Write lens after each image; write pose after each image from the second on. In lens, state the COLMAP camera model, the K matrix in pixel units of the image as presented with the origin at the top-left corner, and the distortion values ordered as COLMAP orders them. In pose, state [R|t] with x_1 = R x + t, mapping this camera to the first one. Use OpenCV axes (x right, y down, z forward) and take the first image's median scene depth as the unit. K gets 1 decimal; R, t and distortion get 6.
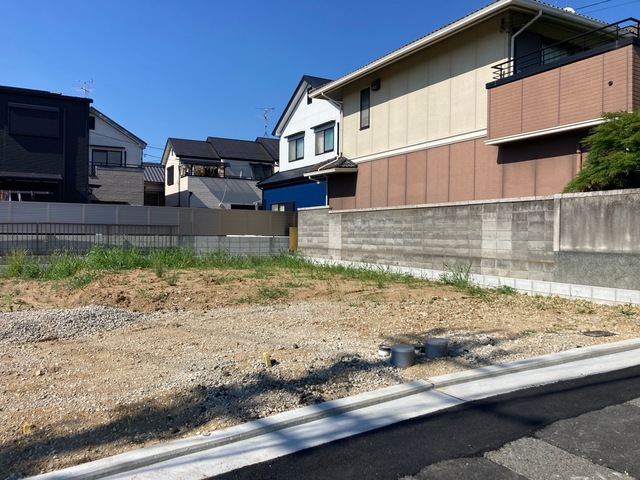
lens RADIAL K [[522.7, 0, 317.1], [0, 522.7, 240.4], [0, 0, 1]] dist [0.006891, -0.010385]
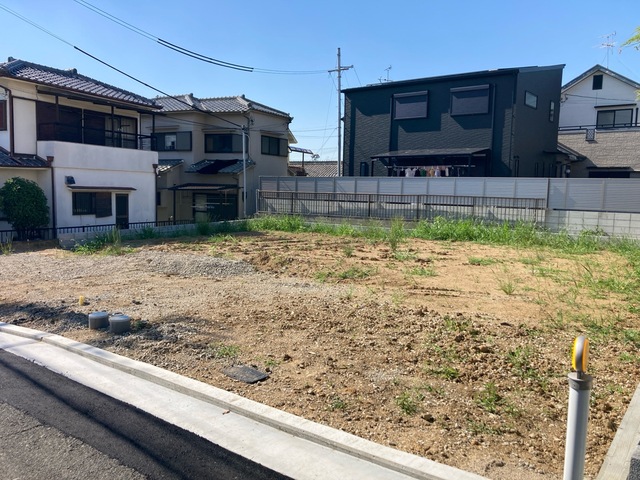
lens RADIAL K [[527.8, 0, 314.1], [0, 527.8, 240.5], [0, 0, 1]] dist [0.003758, 0.003630]
pose [[0.399201, 0.092683, -0.912167, 0.435784], [-0.026976, 0.995634, 0.089358, -0.027936], [0.916467, -0.011065, 0.399958, 0.281281]]
